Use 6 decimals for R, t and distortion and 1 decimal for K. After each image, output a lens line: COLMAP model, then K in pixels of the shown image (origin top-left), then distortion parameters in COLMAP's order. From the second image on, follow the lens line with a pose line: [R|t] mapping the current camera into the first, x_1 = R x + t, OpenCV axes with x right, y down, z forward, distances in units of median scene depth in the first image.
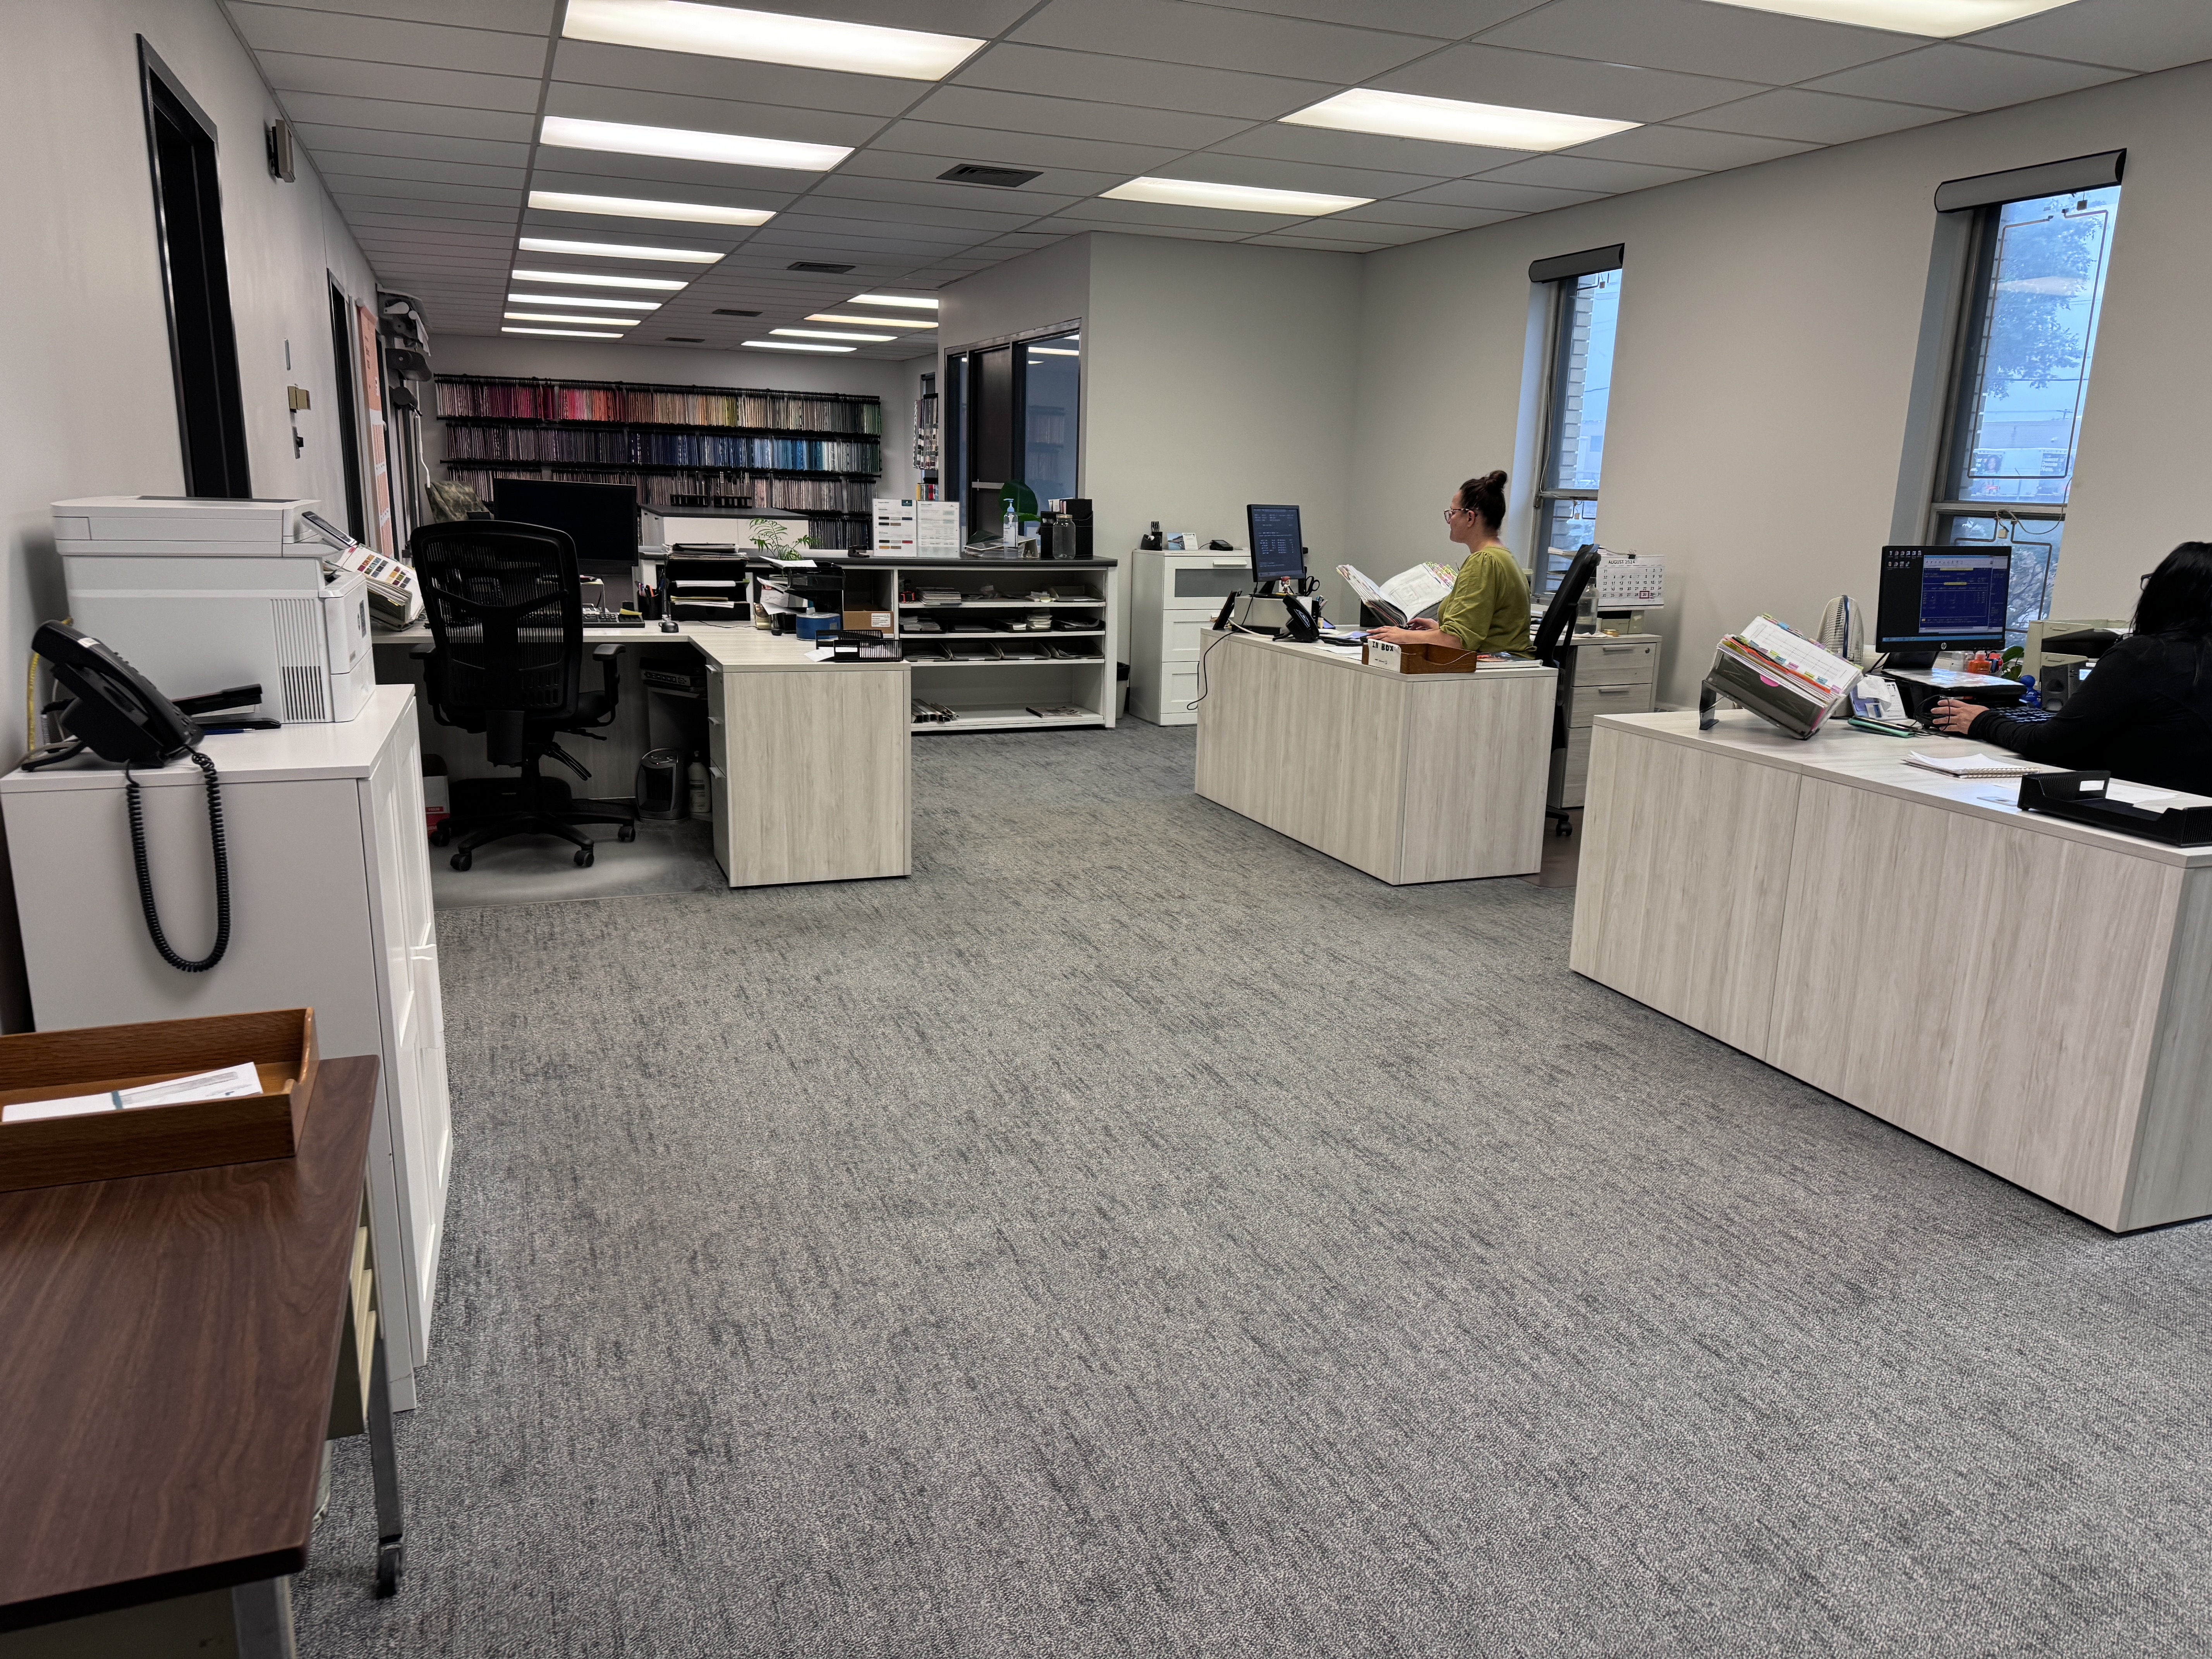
lens RADIAL K [[1555.0, 0, 1119.5], [0, 1555.0, 822.2], [0, 0, 1]] dist [0.092862, -0.105492]
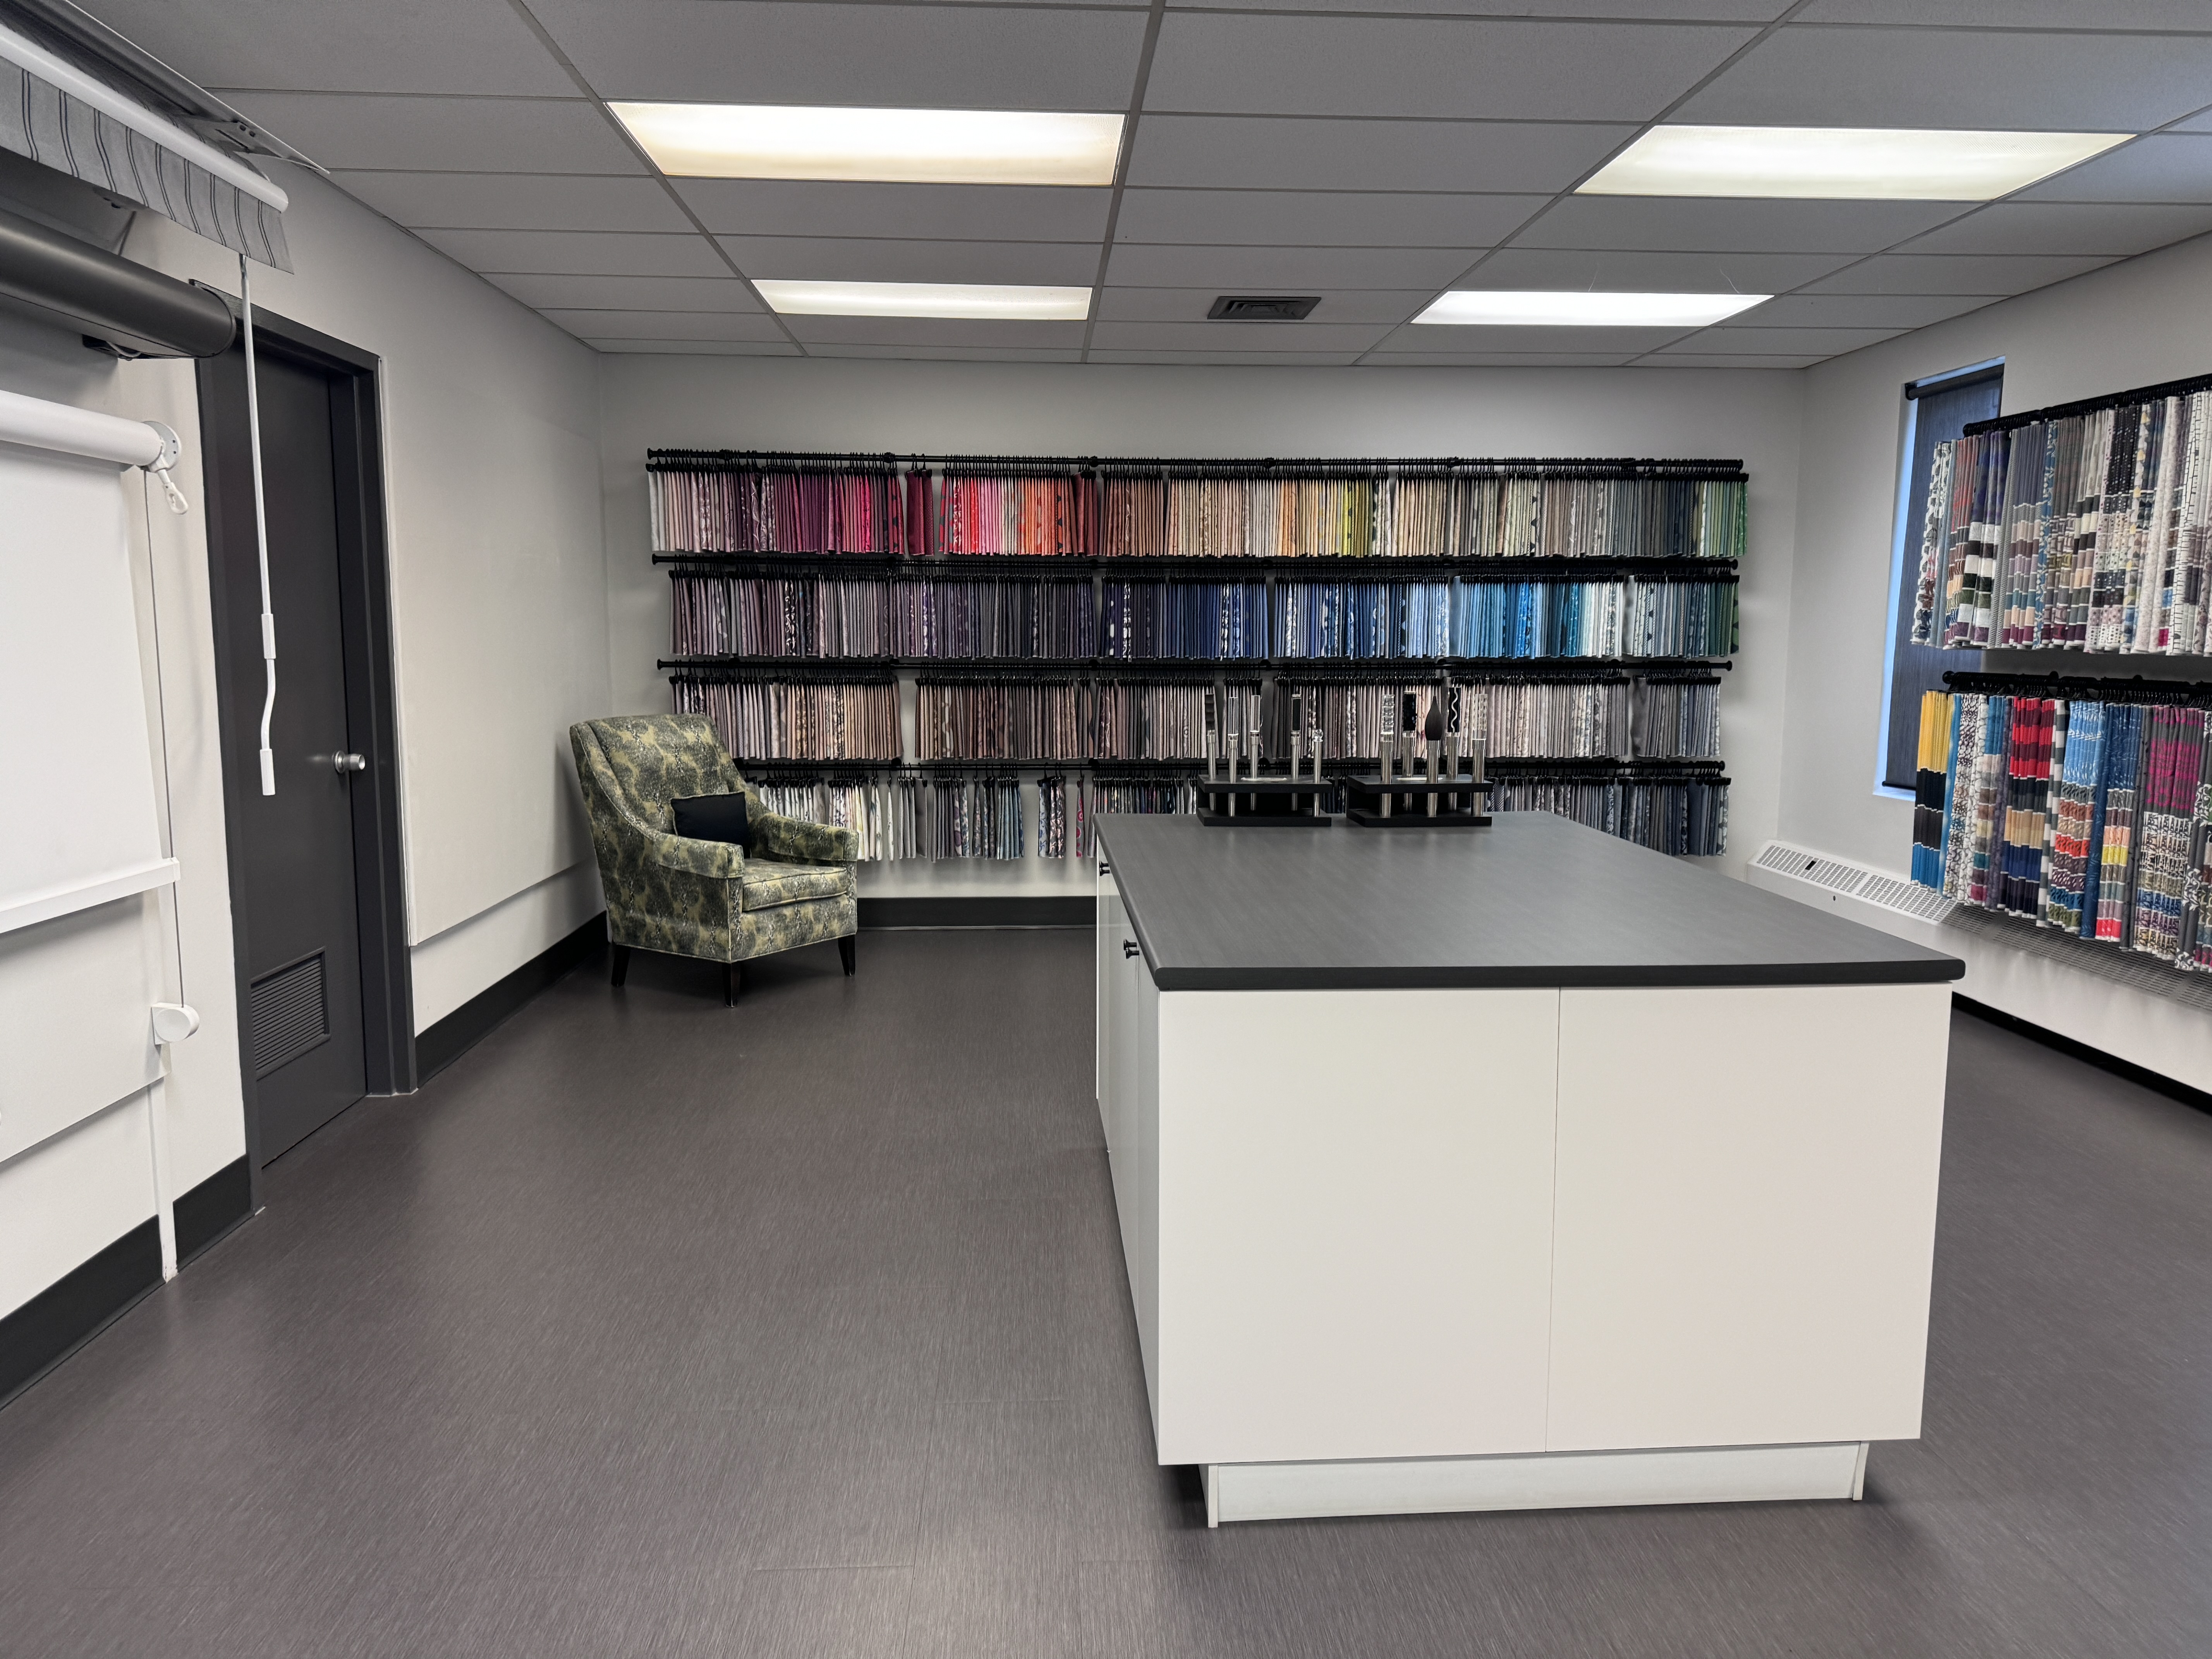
lens RADIAL K [[1555.0, 0, 1110.5], [0, 1555.0, 849.6], [0, 0, 1]] dist [0.092862, -0.105492]
pose [[0.940875, 0.021147, -0.338093, -0.172517], [-0.051652, 0.995335, -0.081486, -0.145130], [0.334792, 0.094131, 0.937578, 0.625383]]
